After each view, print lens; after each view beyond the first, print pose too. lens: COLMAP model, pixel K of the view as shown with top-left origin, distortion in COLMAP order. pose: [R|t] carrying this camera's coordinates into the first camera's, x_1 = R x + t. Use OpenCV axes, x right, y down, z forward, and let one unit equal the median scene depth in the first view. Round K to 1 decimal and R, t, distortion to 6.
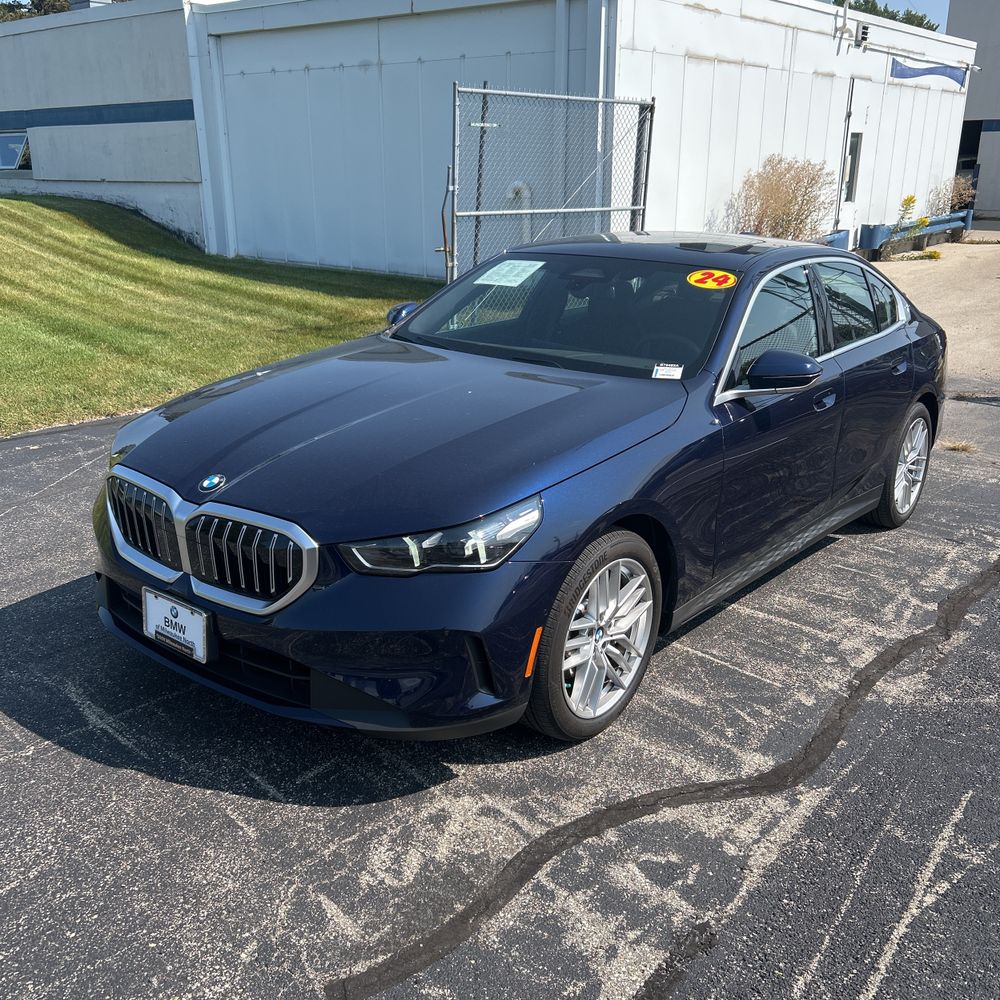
lens RADIAL K [[1014.4, 0, 505.8], [0, 1014.4, 496.6], [0, 0, 1]] dist [0.030890, -0.034853]
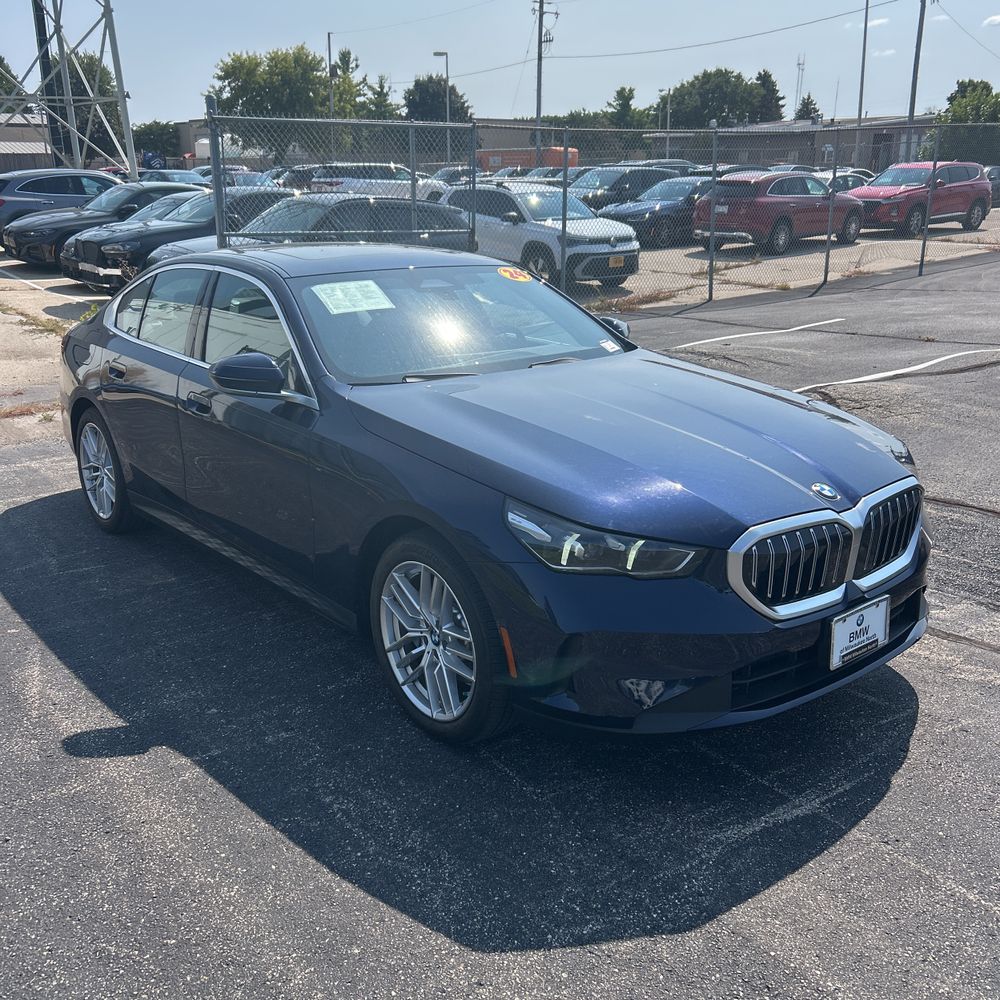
lens RADIAL K [[1002.4, 0, 490.3], [0, 1002.4, 499.5], [0, 0, 1]] dist [0.038658, -0.046530]
pose [[0.218858, -0.308024, 0.925863, -0.895364], [0.306485, 0.922545, 0.234472, -0.237590], [-0.926374, 0.232447, 0.296311, 0.703233]]
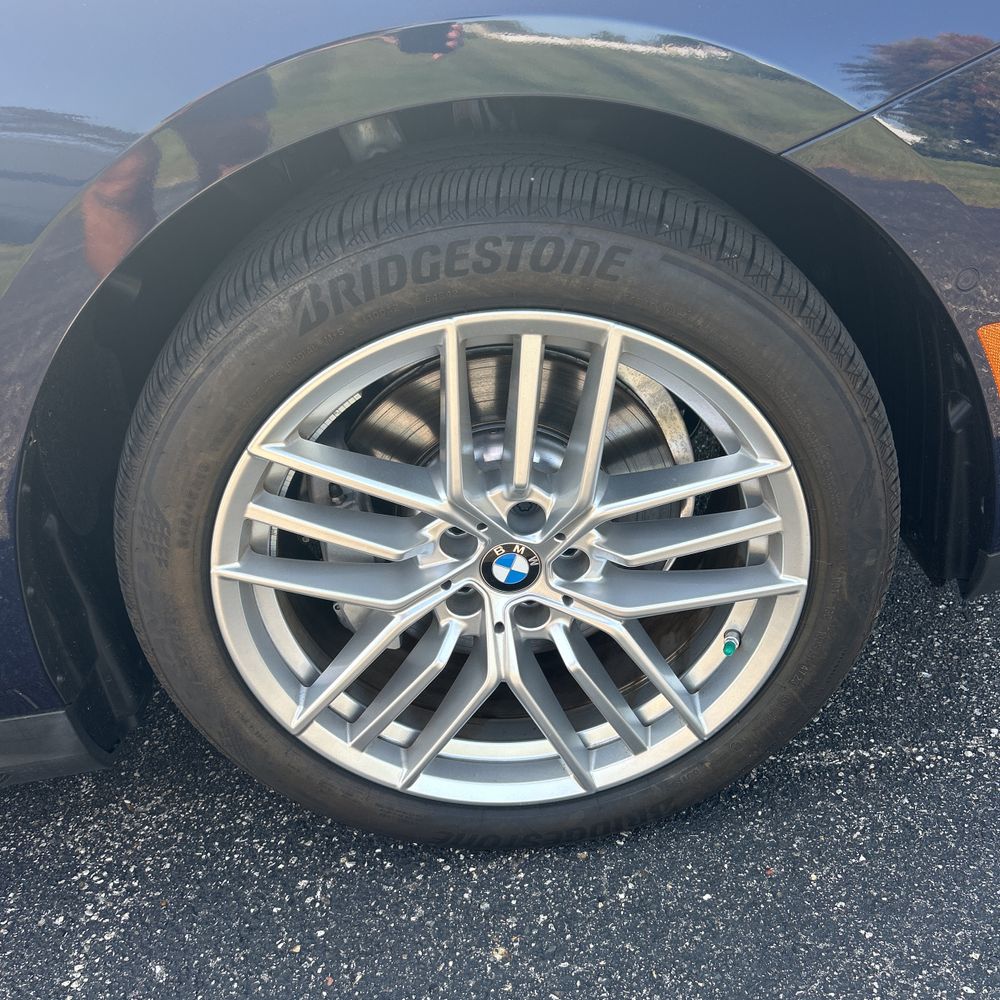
lens RADIAL K [[1023.0, 0, 485.1], [0, 1023.0, 499.0], [0, 0, 1]] dist [0.012398, -0.001135]
pose [[-0.643075, -0.323580, 0.694083, -0.392907], [0.374713, 0.657480, 0.653690, -0.134520], [-0.667866, 0.680453, -0.301559, 1.040988]]
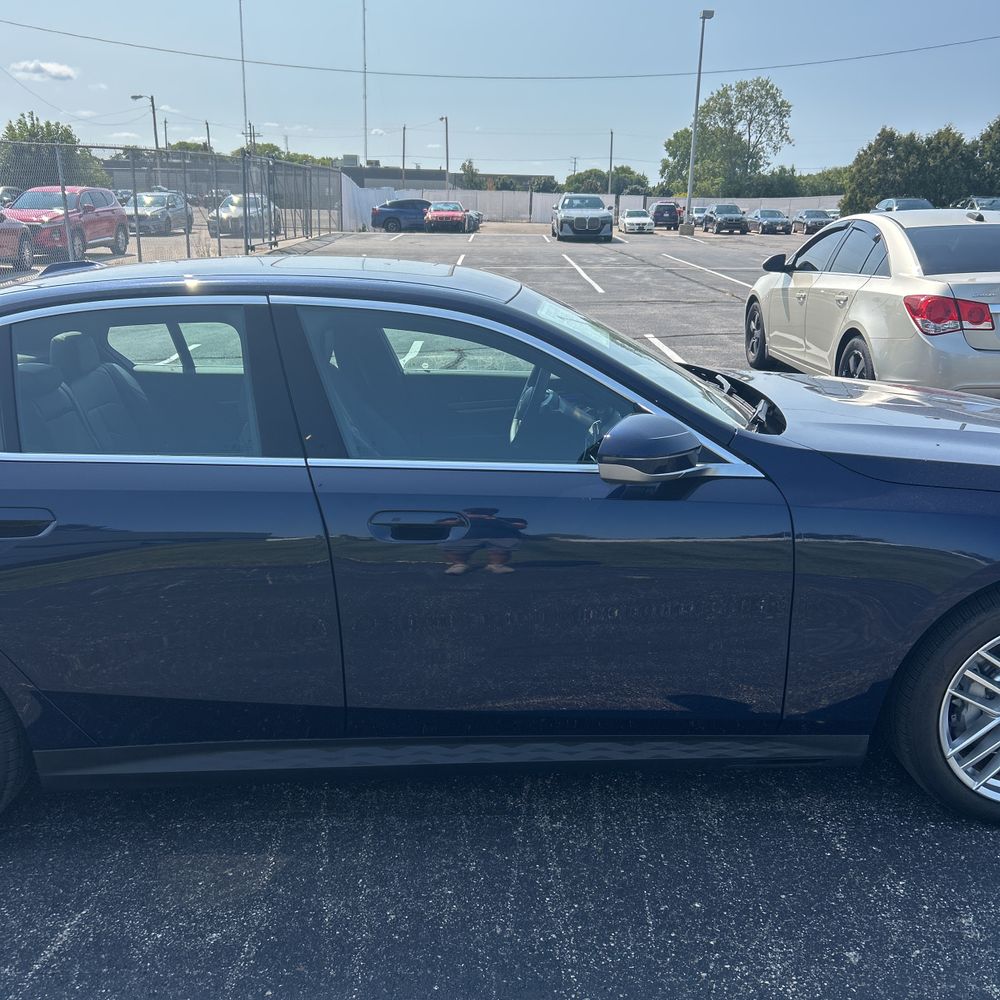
lens RADIAL K [[1007.0, 0, 500.0], [0, 1007.0, 500.0], [0, 0, 1]] dist [0.004241, 0.028466]
pose [[-0.635553, -0.230172, 0.736949, -0.469288], [0.218569, 0.861836, 0.457675, -0.441914], [-0.740473, 0.451951, -0.497434, 1.468277]]
